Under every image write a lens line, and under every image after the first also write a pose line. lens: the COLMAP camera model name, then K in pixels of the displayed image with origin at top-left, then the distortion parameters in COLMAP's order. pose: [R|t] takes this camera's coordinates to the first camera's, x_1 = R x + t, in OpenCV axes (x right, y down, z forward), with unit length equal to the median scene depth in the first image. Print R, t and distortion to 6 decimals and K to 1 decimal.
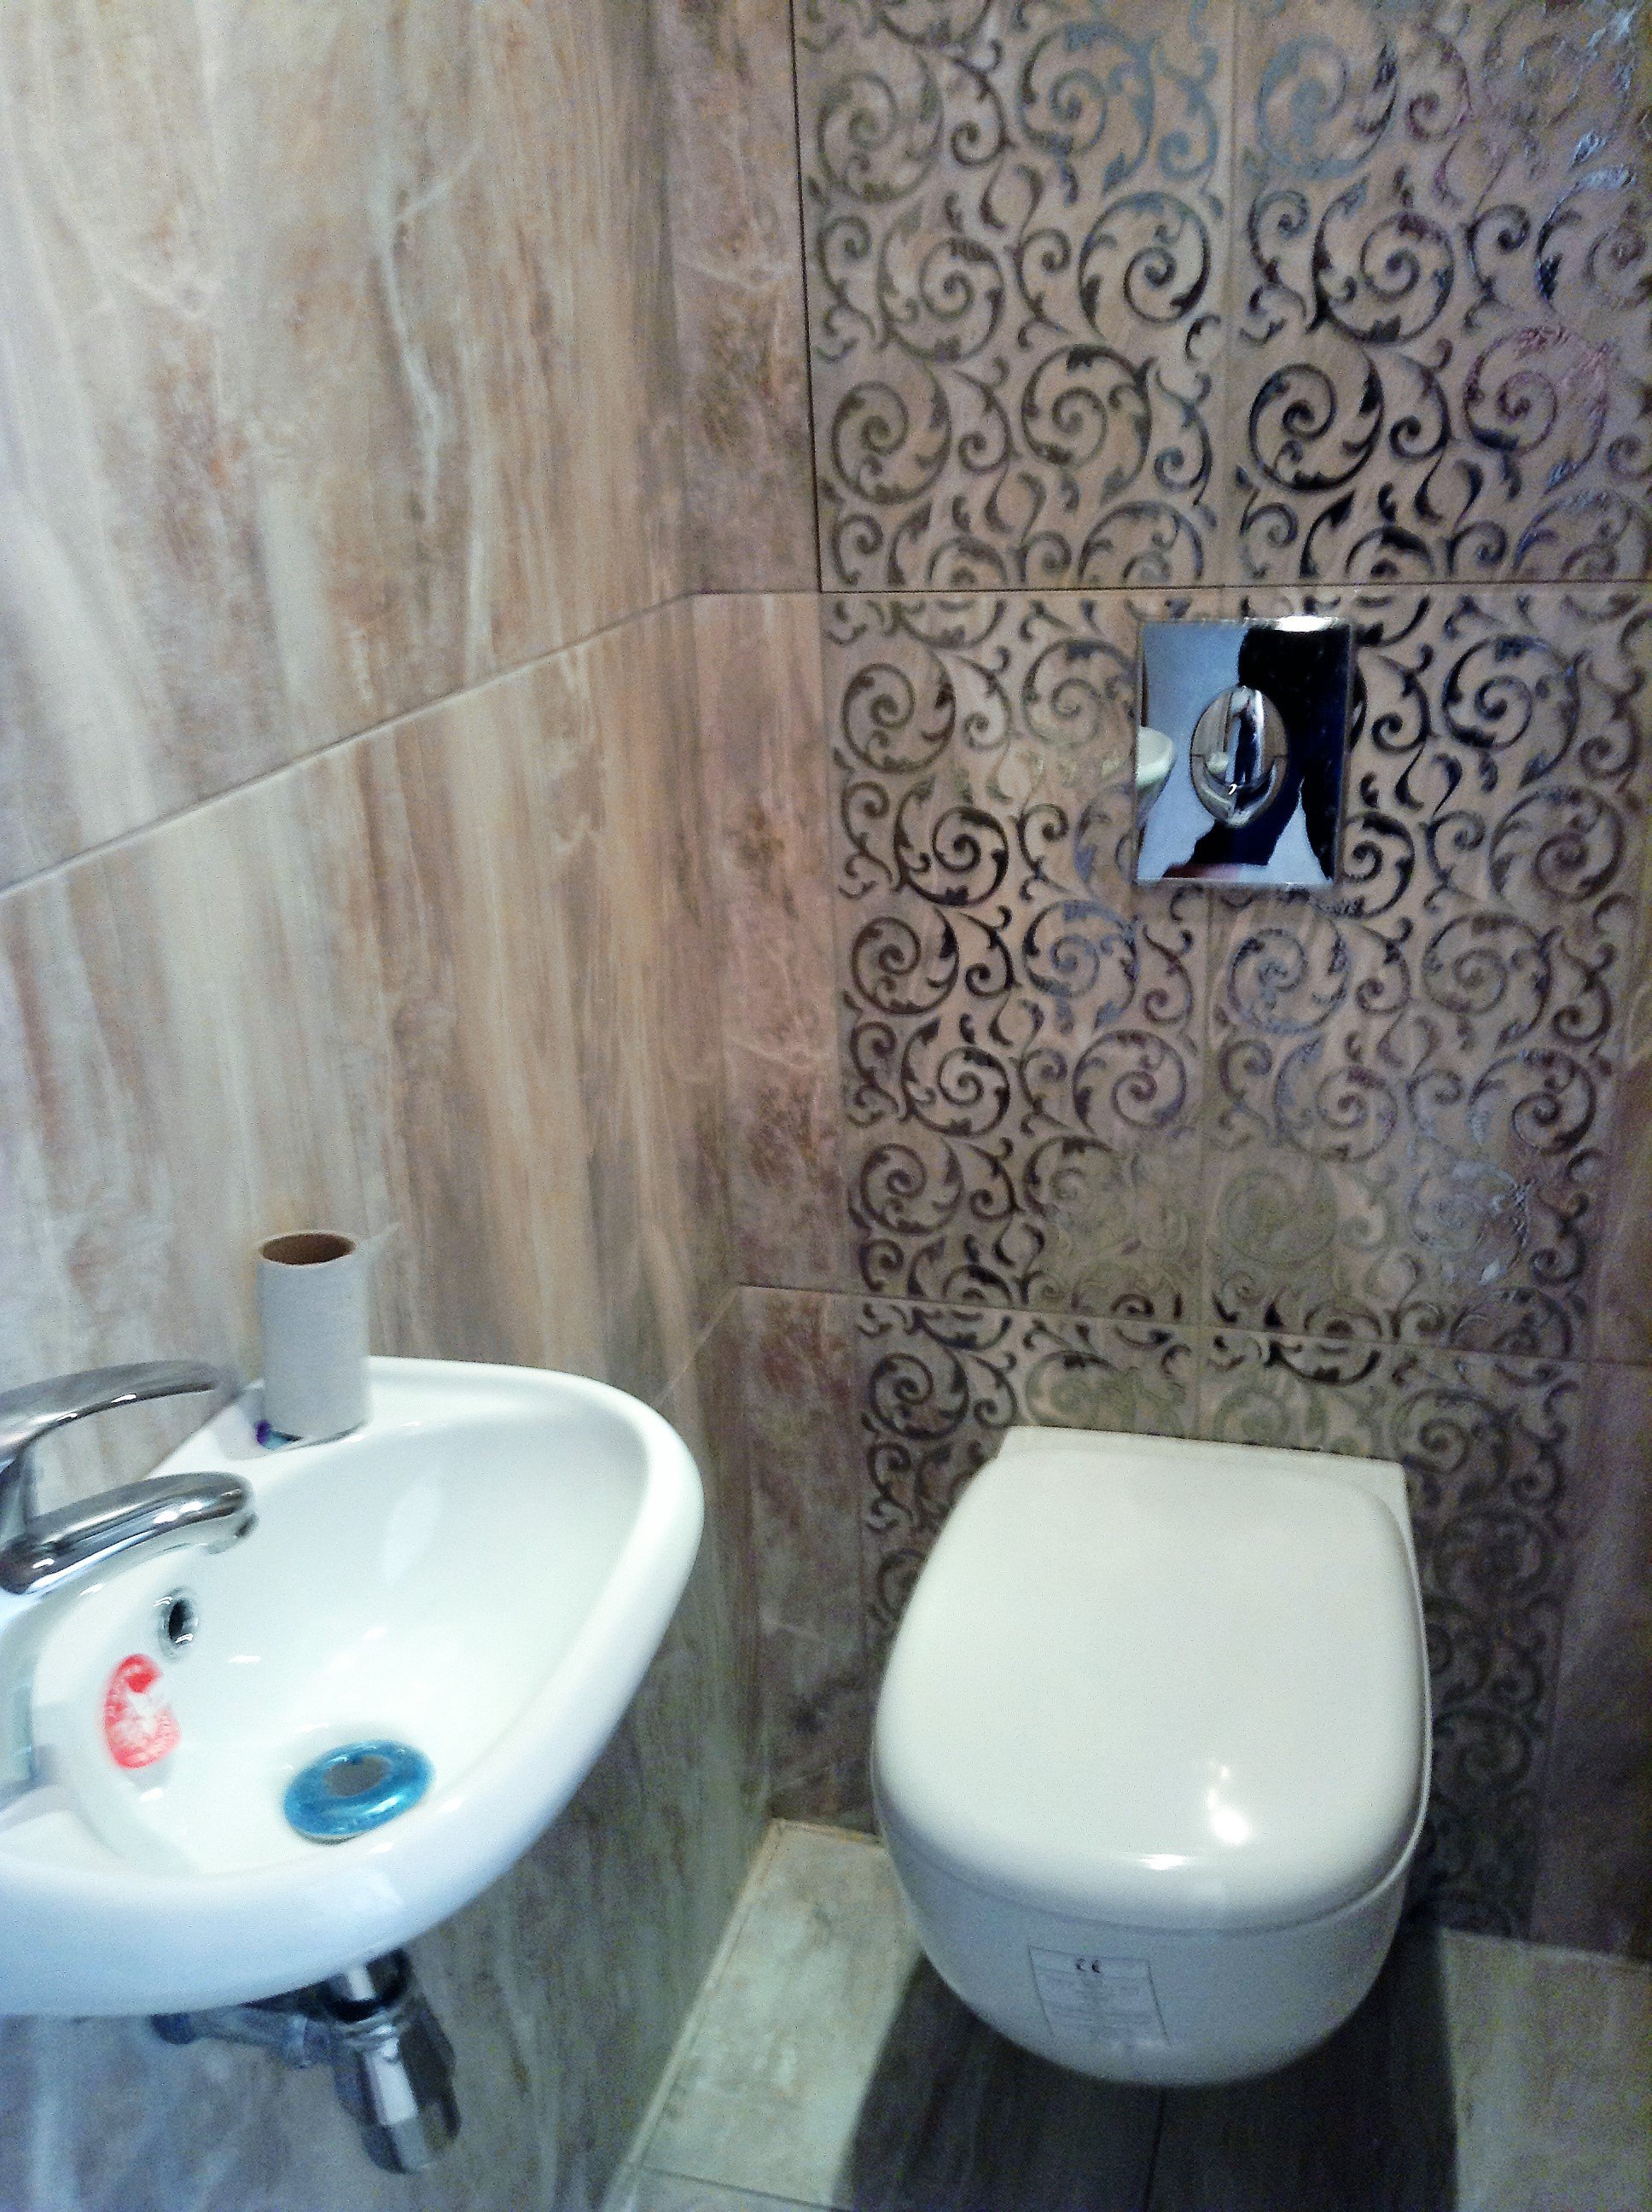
lens RADIAL K [[2045.6, 0, 826.0], [0, 2045.6, 1106.0], [0, 0, 1]] dist [0.165559, -0.395169]
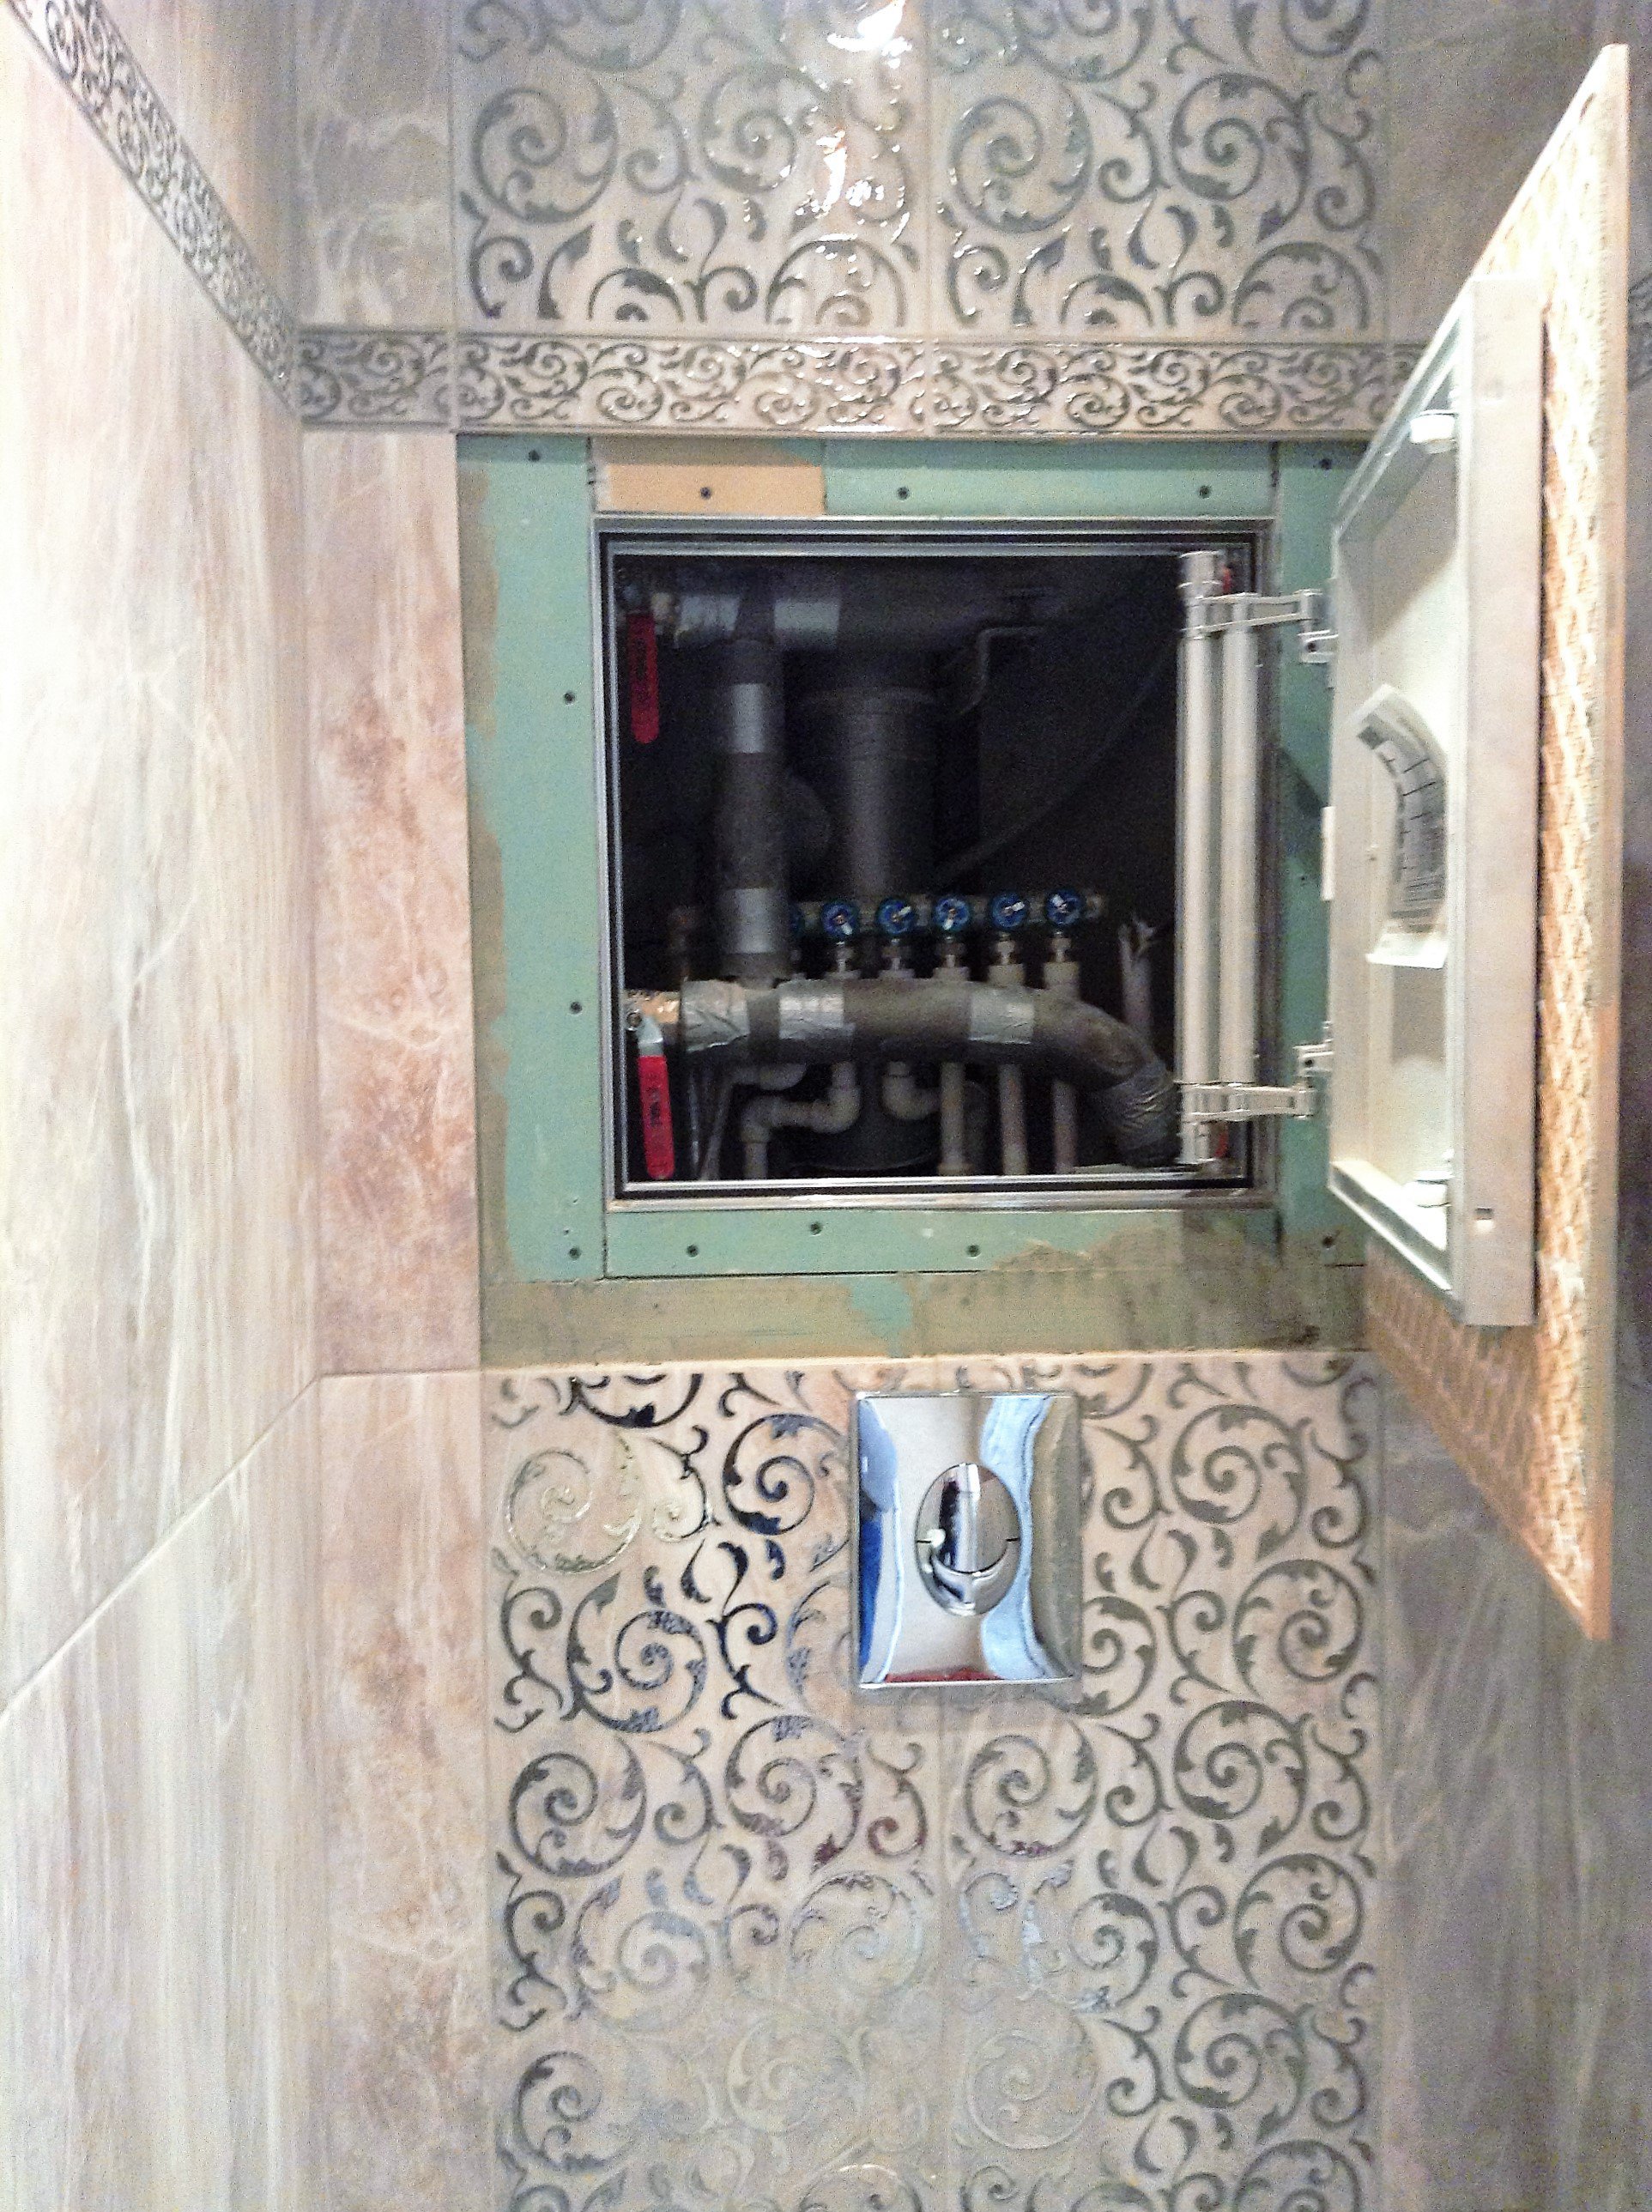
lens RADIAL K [[2019.4, 0, 785.6], [0, 2019.4, 1064.8], [0, 0, 1]] dist [0.121884, -0.239645]
pose [[0.941884, 0.017269, 0.335494, -0.170911], [0.096537, 0.942641, -0.319544, -0.085839], [-0.321768, 0.333361, 0.886192, 0.165344]]
